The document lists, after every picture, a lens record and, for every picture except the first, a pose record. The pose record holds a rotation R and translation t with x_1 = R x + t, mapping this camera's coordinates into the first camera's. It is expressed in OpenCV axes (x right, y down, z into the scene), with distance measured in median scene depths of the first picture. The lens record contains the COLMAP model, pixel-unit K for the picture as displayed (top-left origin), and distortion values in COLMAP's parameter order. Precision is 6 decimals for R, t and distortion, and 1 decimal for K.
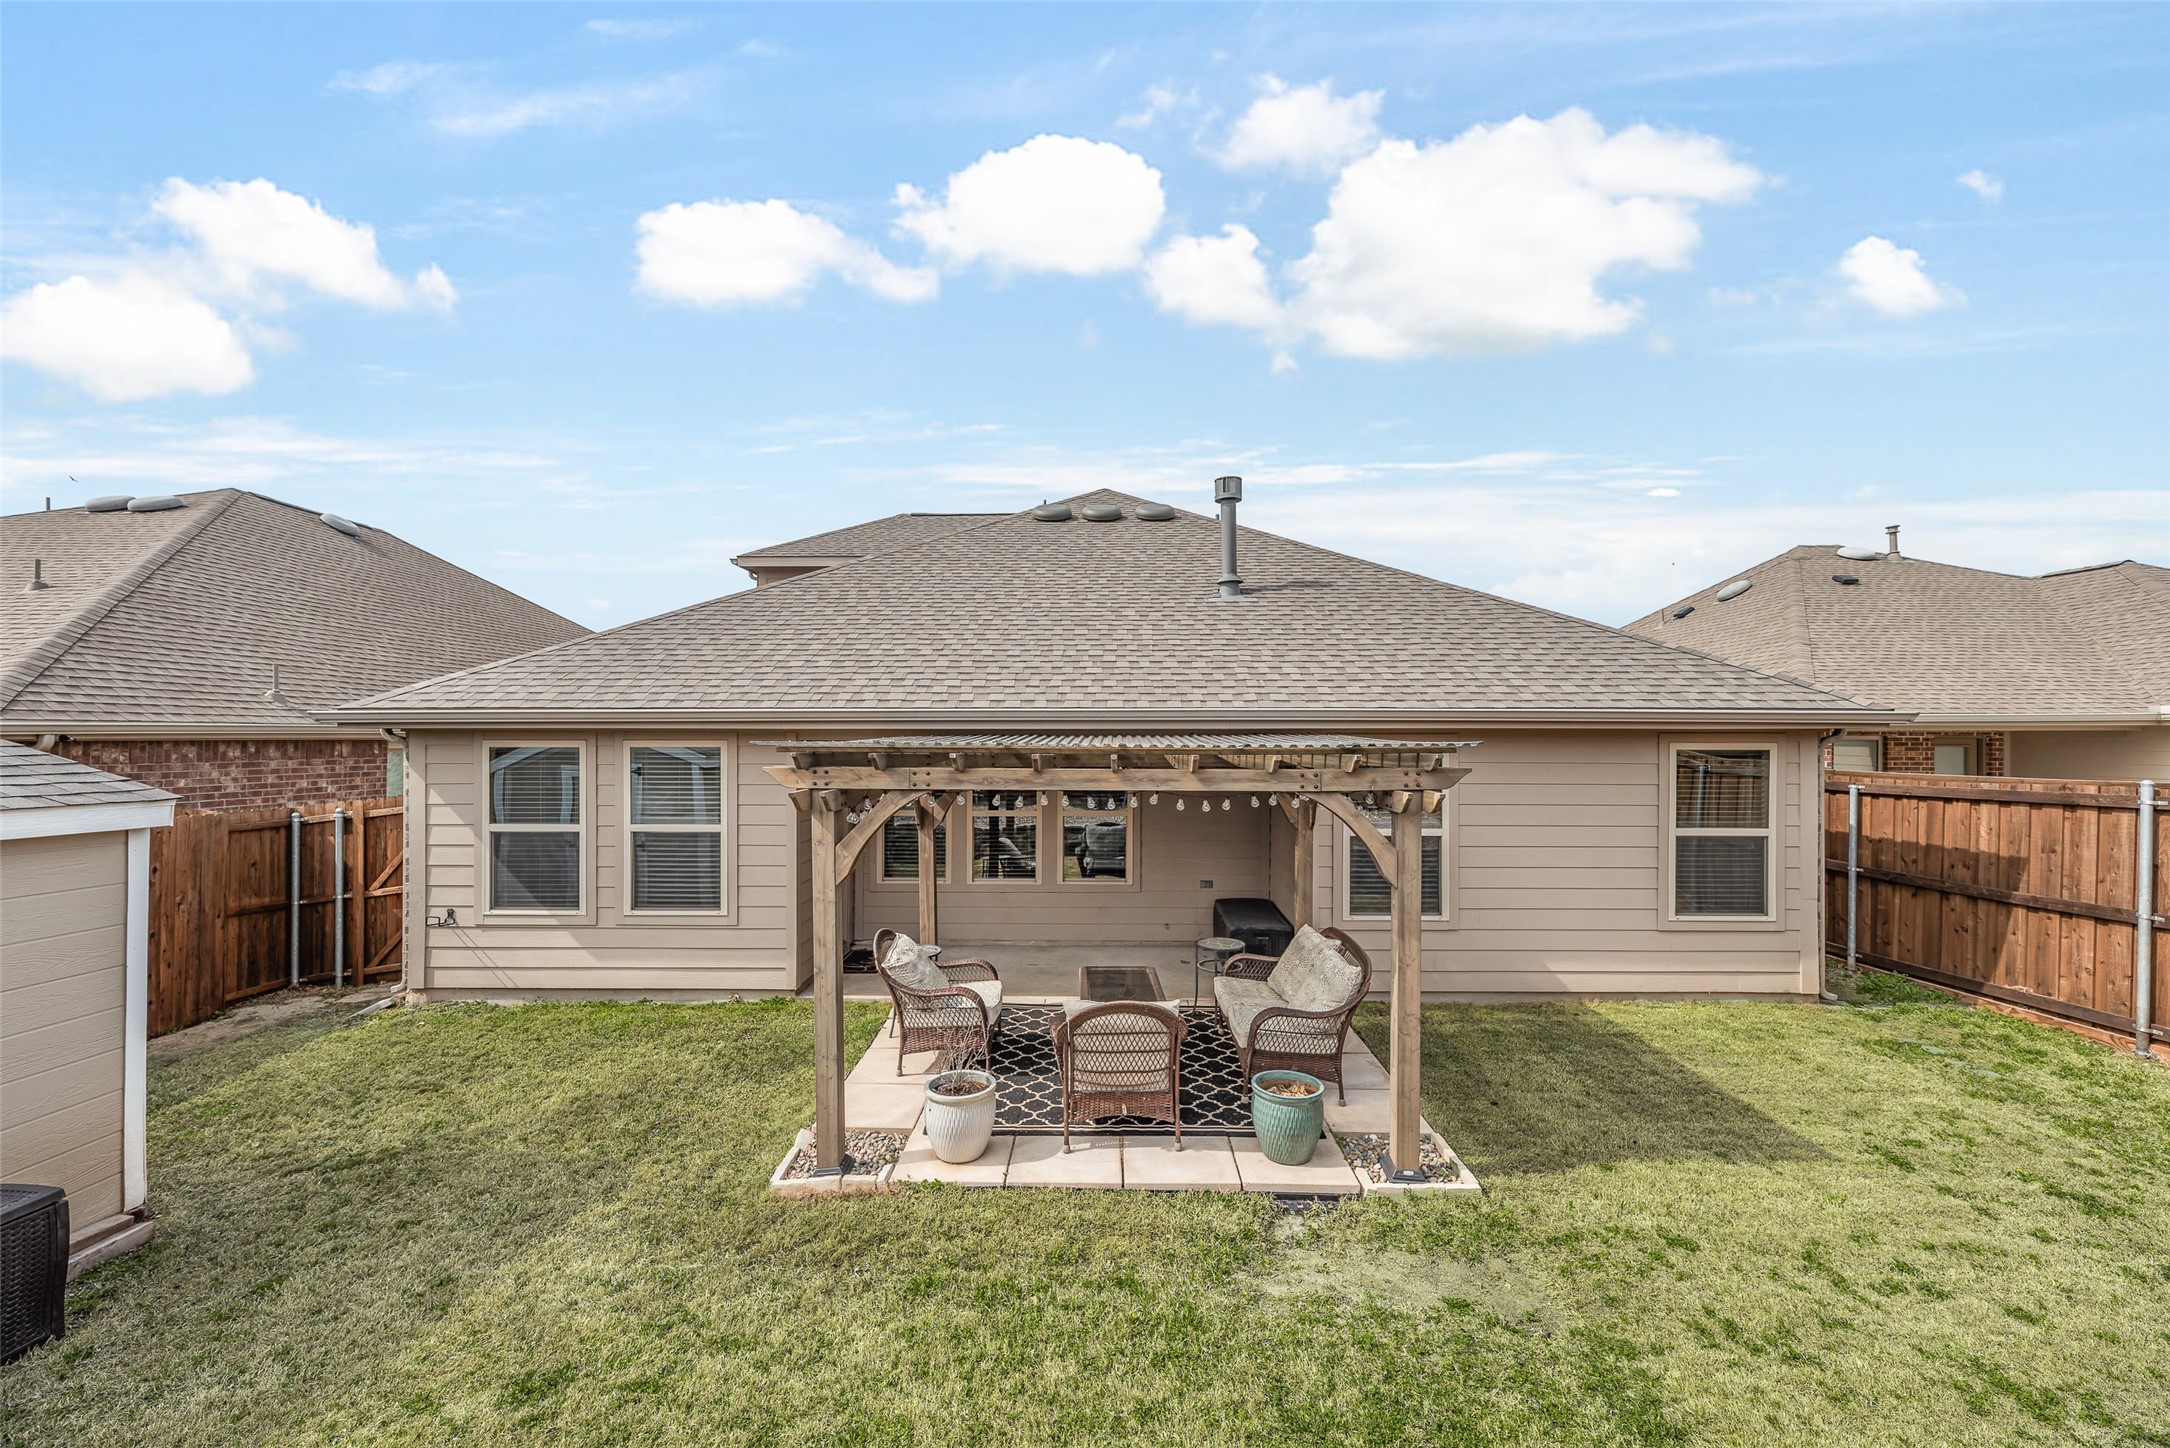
lens RADIAL K [[873.8, 0, 1089.8], [0, 873.8, 732.5], [0, 0, 1]] dist [0.001937, -0.000228]
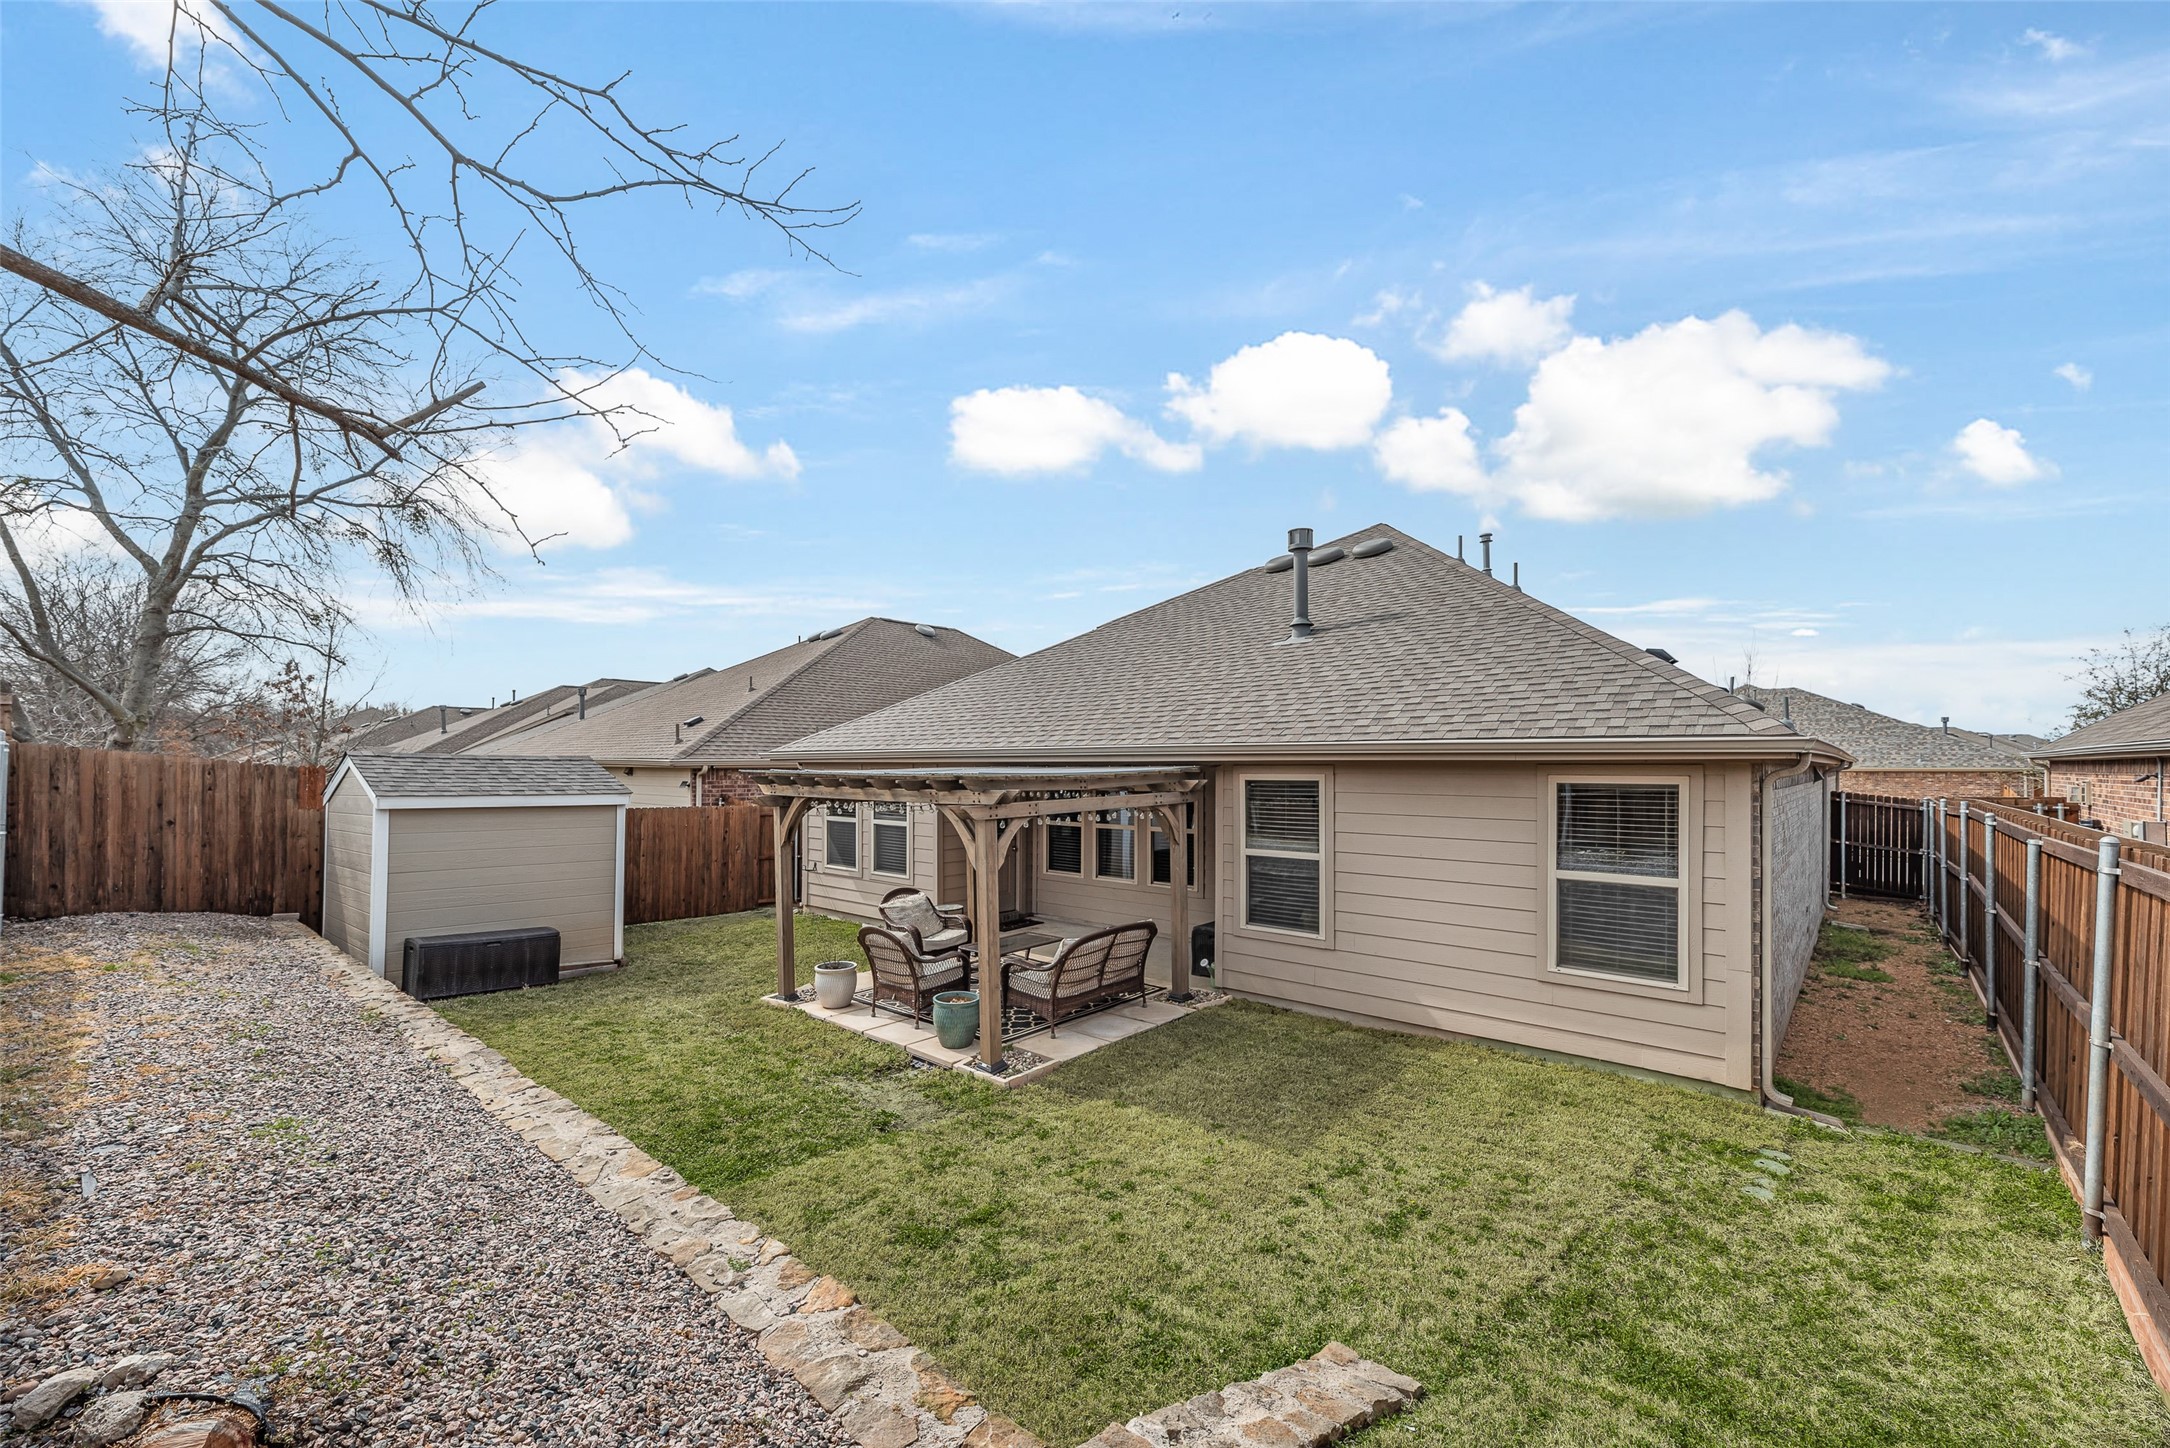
lens RADIAL K [[877.8, 0, 1084.9], [0, 877.8, 764.0], [0, 0, 1]] dist [0.001672, 0.000051]
pose [[0.757365, -0.000051, -0.652991, 0.890458], [0.000674, 1.000000, 0.000704, -0.000312], [0.652991, -0.000973, 0.757365, -0.001135]]
